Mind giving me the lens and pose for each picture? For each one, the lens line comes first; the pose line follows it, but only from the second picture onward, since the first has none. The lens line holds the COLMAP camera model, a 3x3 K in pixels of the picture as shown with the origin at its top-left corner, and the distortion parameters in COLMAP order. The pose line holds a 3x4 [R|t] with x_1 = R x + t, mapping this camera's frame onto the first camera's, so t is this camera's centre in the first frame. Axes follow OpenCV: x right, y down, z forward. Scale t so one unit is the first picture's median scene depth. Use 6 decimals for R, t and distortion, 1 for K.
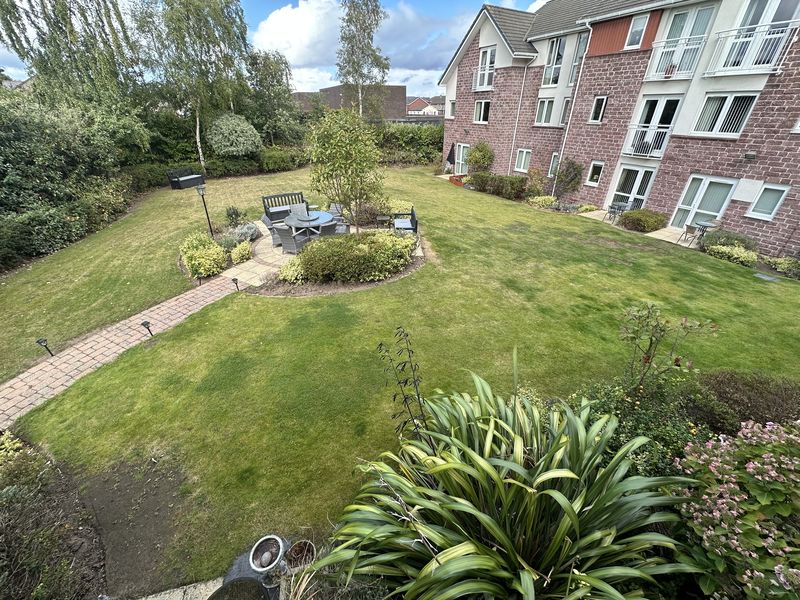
lens RADIAL K [[320.2, 0, 400.4], [0, 320.2, 299.6], [0, 0, 1]] dist [-0.000755, -0.000214]
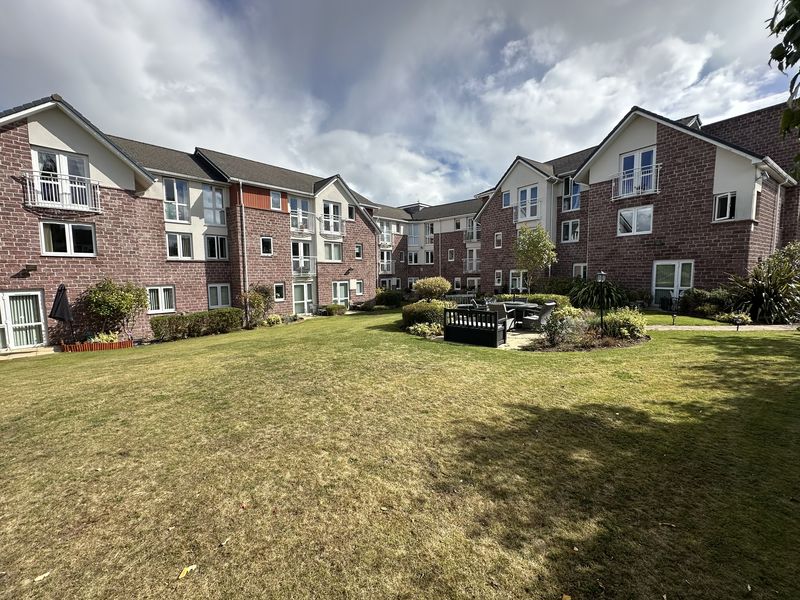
lens RADIAL K [[320.2, 0, 399.9], [0, 320.2, 299.6], [0, 0, 1]] dist [-0.000755, -0.000214]
pose [[-0.355245, -0.070043, 0.932145, -0.815694], [0.494755, 0.831975, 0.251069, -0.518929], [-0.793107, 0.550374, -0.260901, 1.119599]]
